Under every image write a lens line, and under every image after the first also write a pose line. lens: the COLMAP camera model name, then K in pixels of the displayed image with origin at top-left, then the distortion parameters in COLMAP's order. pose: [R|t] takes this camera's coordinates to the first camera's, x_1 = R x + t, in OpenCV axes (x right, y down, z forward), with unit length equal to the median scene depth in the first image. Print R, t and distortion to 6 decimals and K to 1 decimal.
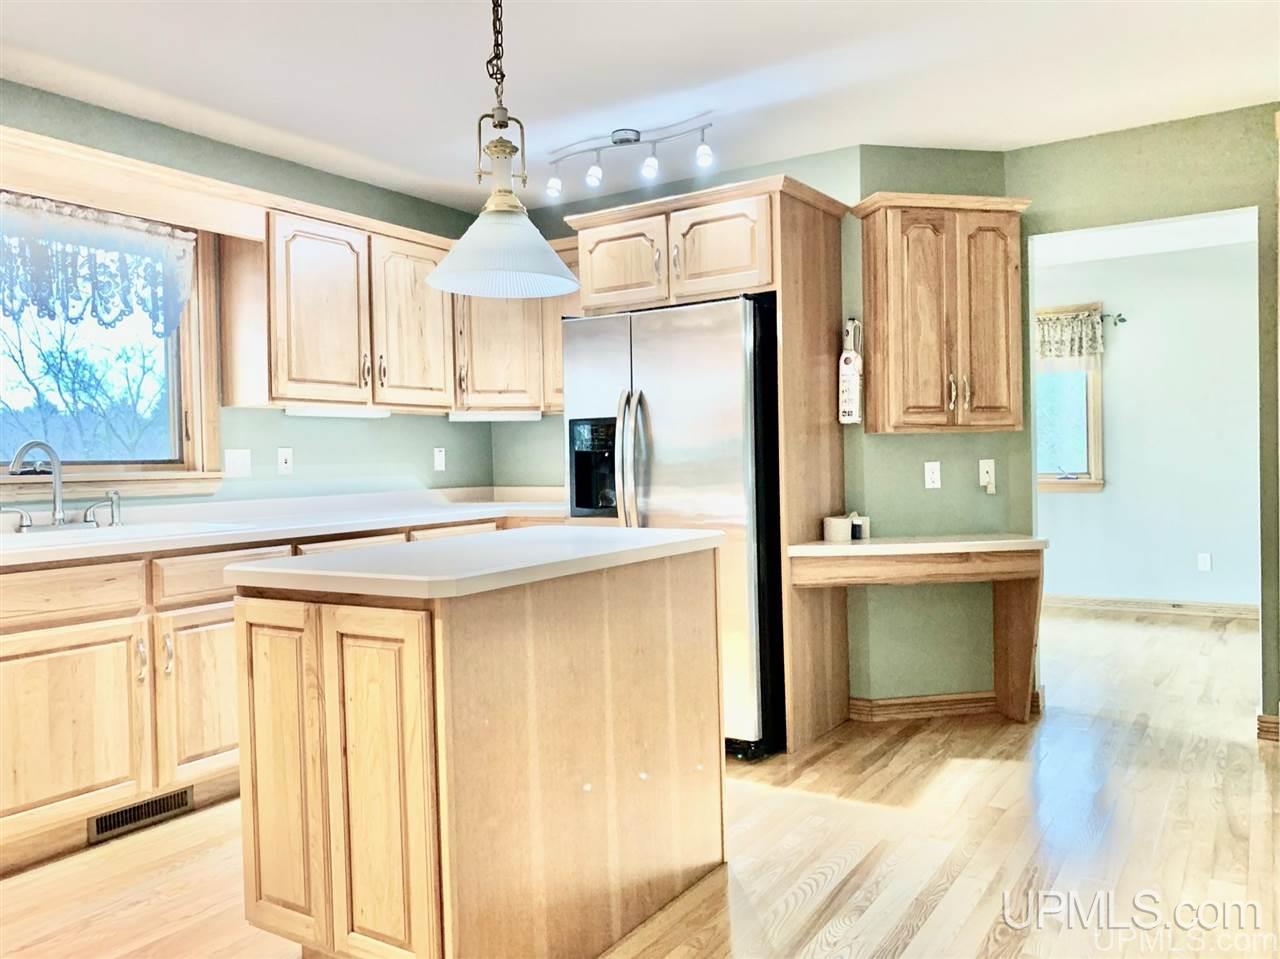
lens RADIAL K [[981.3, 0, 639.0], [0, 981.3, 475.9], [0, 0, 1]] dist [0.051237, -0.047358]
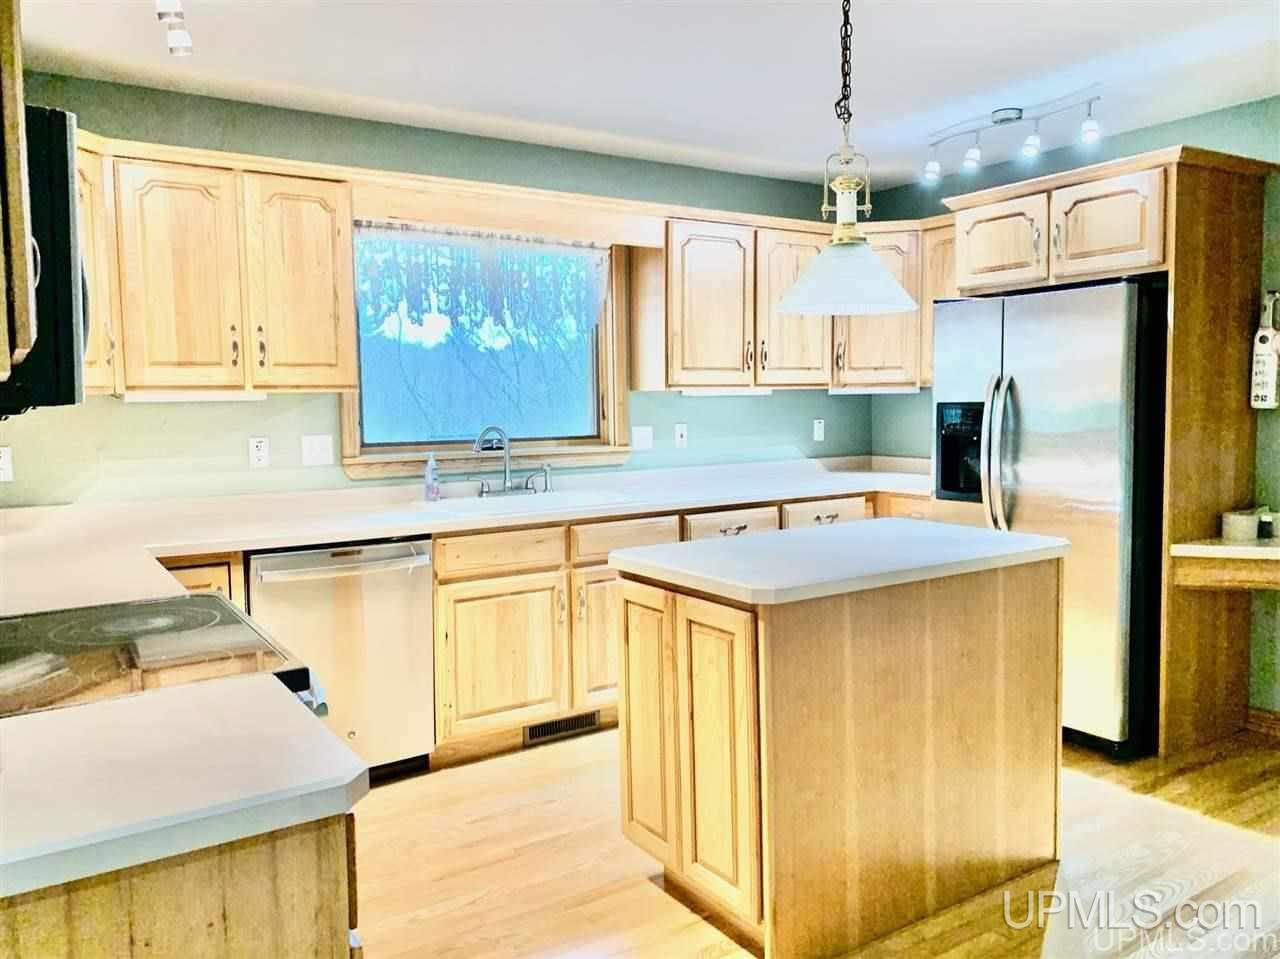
lens RADIAL K [[981.3, 0, 652.7], [0, 981.3, 473.1], [0, 0, 1]] dist [0.051237, -0.047358]
pose [[0.917829, 0.039777, -0.394979, 0.077073], [-0.012072, 0.997304, 0.072381, -0.065796], [0.396793, -0.061666, 0.915834, -0.069351]]
